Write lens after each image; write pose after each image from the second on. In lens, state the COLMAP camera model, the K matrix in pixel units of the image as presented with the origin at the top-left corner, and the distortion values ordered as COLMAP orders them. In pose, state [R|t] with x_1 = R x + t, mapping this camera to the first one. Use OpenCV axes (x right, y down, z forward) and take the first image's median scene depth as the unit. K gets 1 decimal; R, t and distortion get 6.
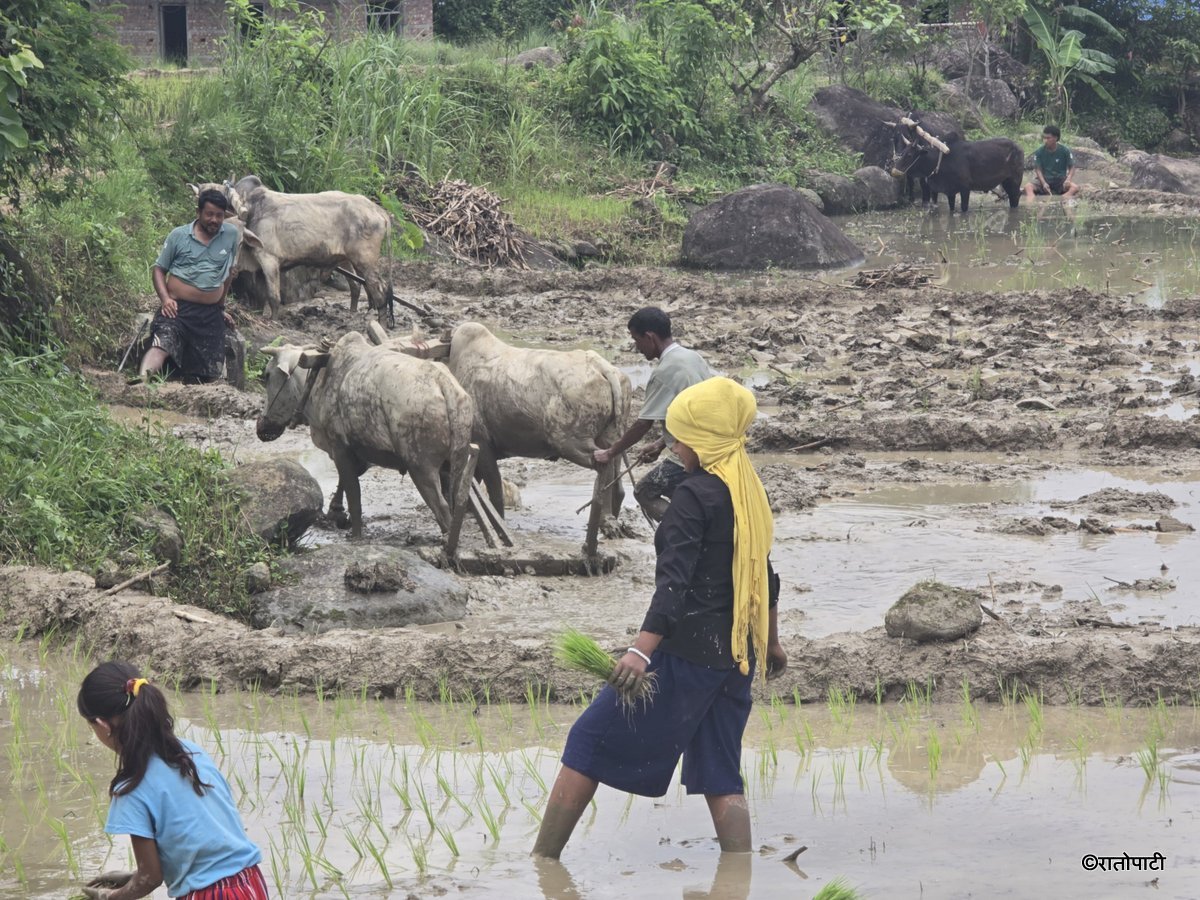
lens RADIAL K [[5096.4, 0, 631.8], [0, 5096.4, 451.0], [0, 0, 1]] dist [0.288421, 4.743899]
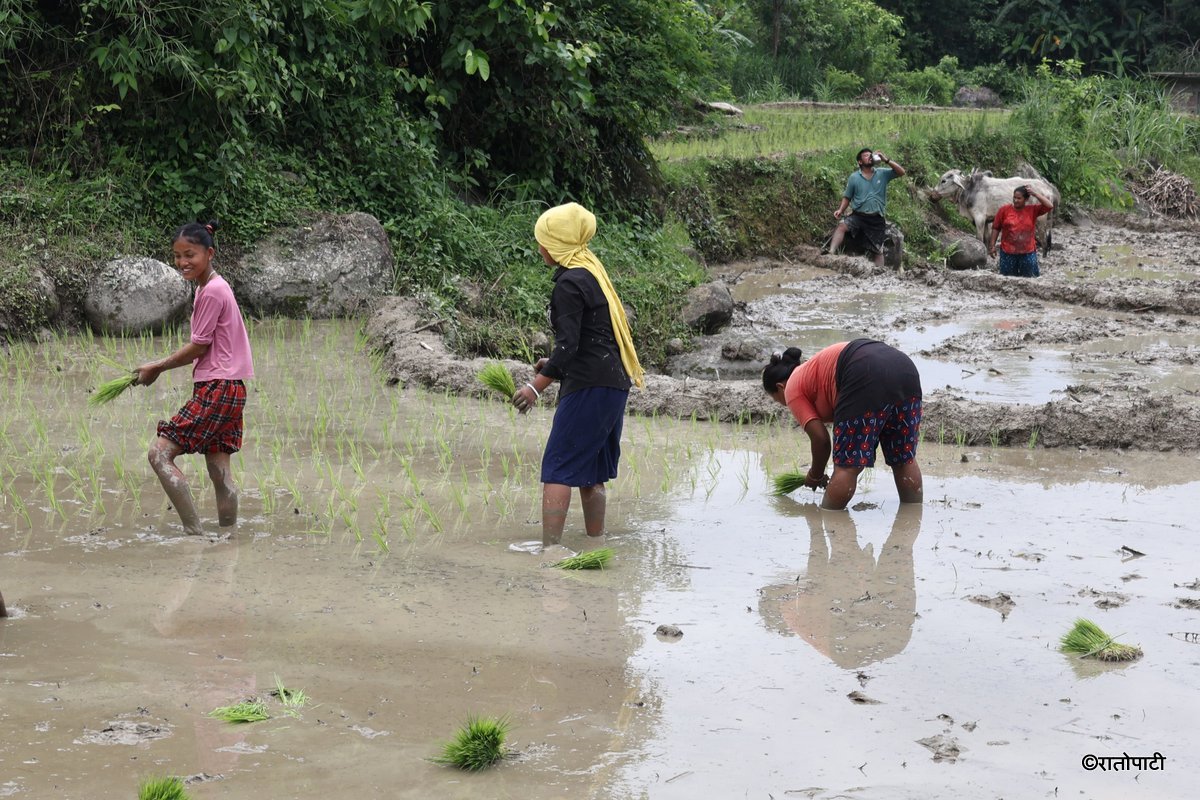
lens RADIAL K [[2586.7, 0, 533.9], [0, 2586.7, 469.2], [0, 0, 1]] dist [-0.126459, 0.433482]
pose [[0.928488, 0.091047, -0.360030, 0.119464], [-0.070104, 0.995021, 0.070837, 0.004121], [0.364687, -0.040532, 0.930248, 0.086514]]
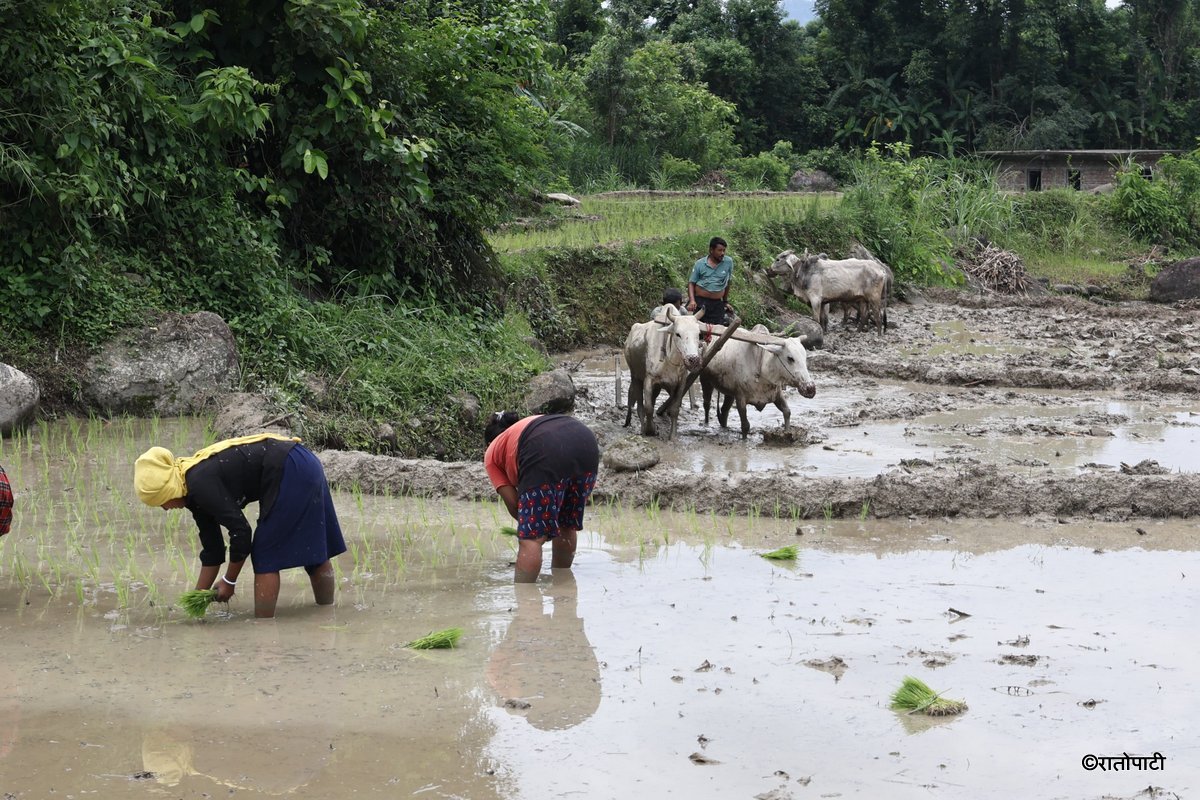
lens RADIAL K [[2591.0, 0, 567.4], [0, 2591.0, 400.5], [0, 0, 1]] dist [-0.056165, 0.315270]
pose [[0.954043, 0.040494, -0.296920, 0.123596], [-0.040799, 0.999154, 0.005174, 0.004377], [0.296879, 0.007178, 0.954888, 0.076497]]
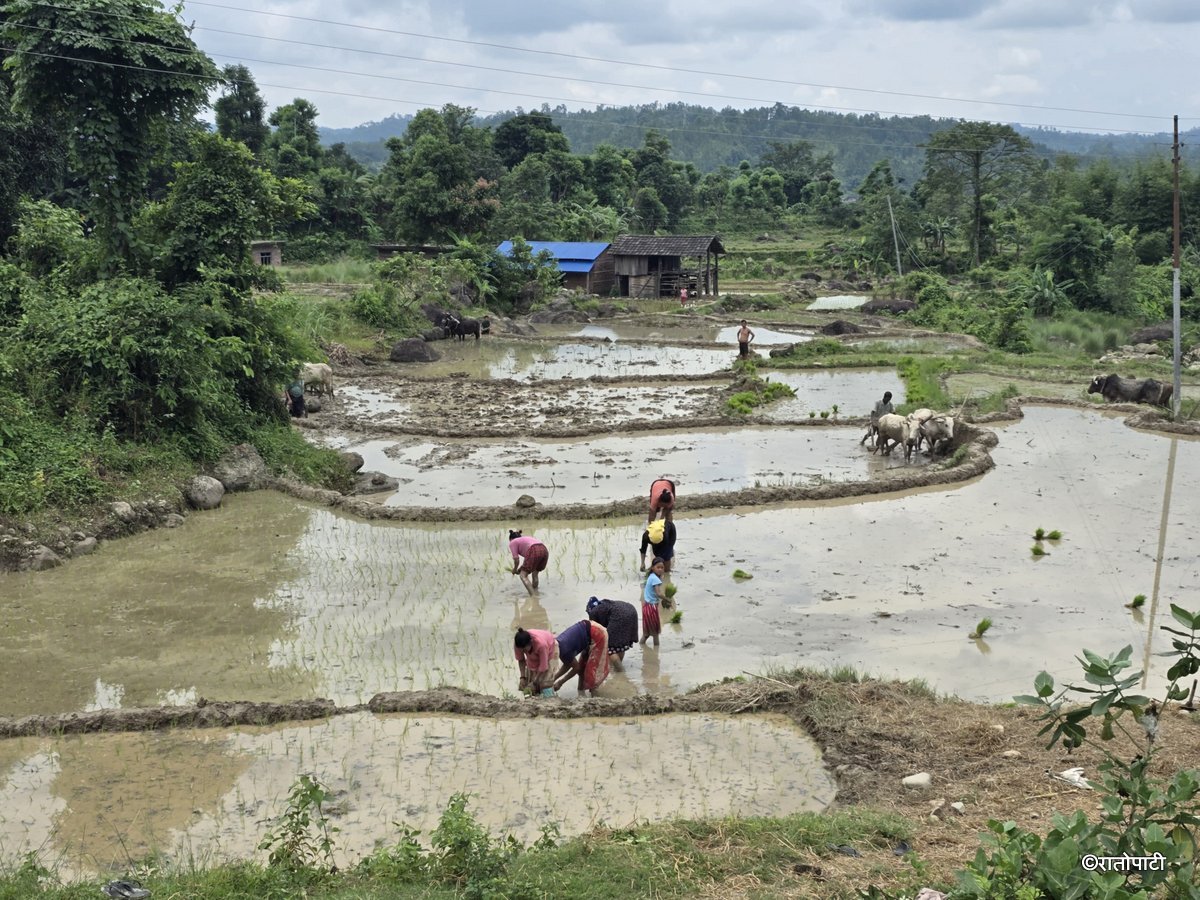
lens RADIAL K [[1580.5, 0, 630.6], [0, 1580.5, 466.9], [0, 0, 1]] dist [0.255451, -1.040719]
pose [[0.981627, -0.015782, 0.190155, -0.056721], [0.004327, 0.998158, 0.060508, -0.040176], [-0.190759, -0.058574, 0.979888, -0.225394]]
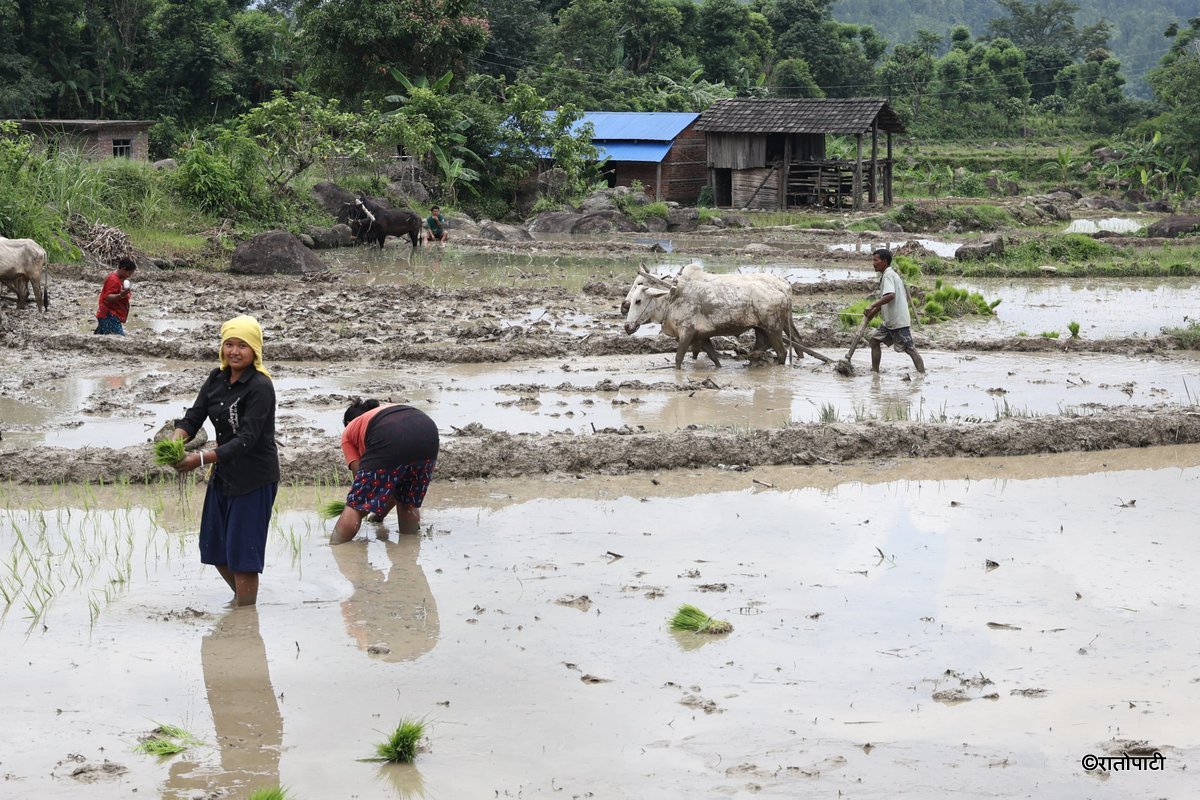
lens RADIAL K [[2585.6, 0, 595.7], [0, 2585.6, 403.3], [0, 0, 1]] dist [-0.013349, 0.011168]
pose [[0.992562, 0.008184, 0.121469, 0.039918], [-0.009336, 0.999917, 0.008916, 0.004388], [-0.121386, -0.009984, 0.992555, 0.024500]]
